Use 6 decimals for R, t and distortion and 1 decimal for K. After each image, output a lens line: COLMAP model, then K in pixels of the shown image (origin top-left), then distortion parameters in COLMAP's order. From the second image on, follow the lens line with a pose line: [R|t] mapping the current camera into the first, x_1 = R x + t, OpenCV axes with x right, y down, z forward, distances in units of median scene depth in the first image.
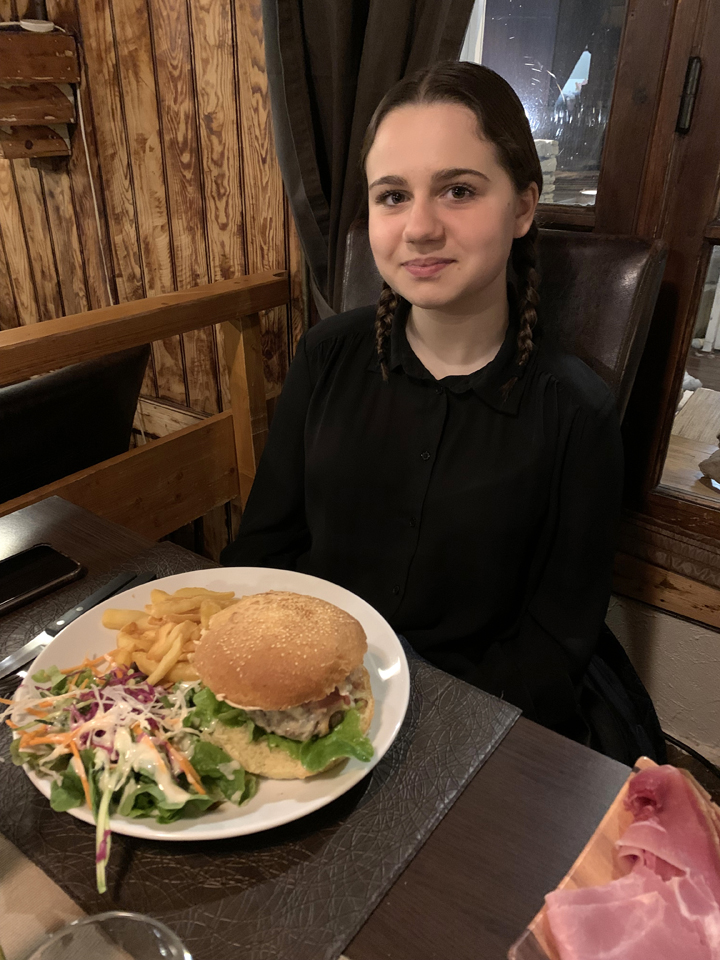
lens RADIAL K [[746.4, 0, 360.0], [0, 746.4, 480.0], [0, 0, 1]] dist [0.002880, -0.002231]
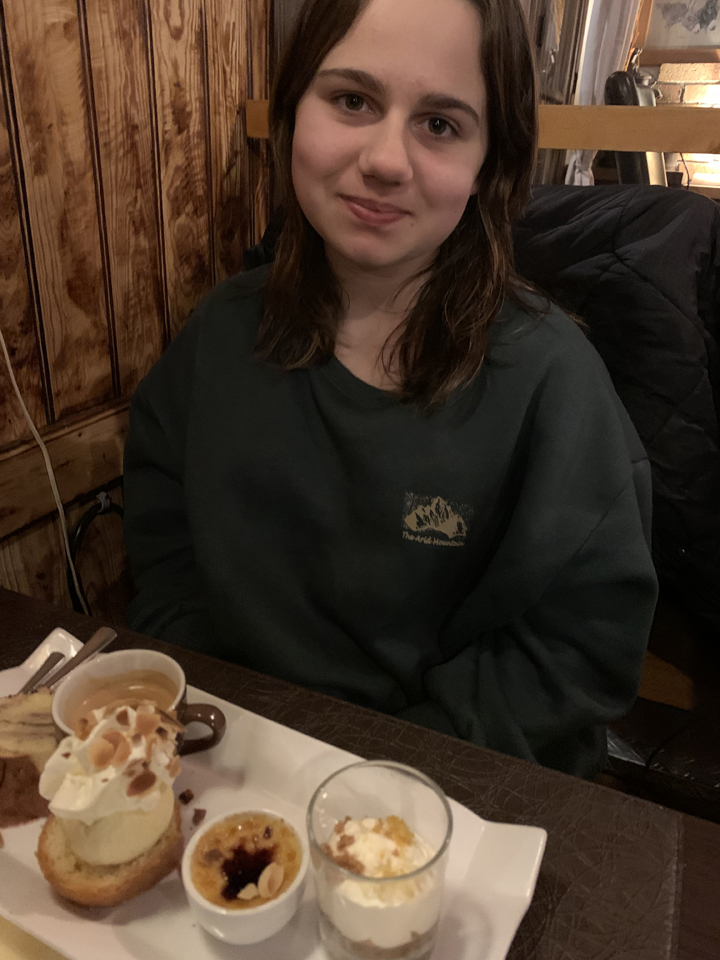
lens RADIAL K [[746.4, 0, 360.0], [0, 746.4, 480.0], [0, 0, 1]] dist [0.002880, -0.002231]
pose [[-0.191854, -0.426622, 0.883847, -0.905896], [0.391137, 0.792727, 0.467542, -0.276231], [-0.900113, 0.435405, 0.014780, 1.013741]]
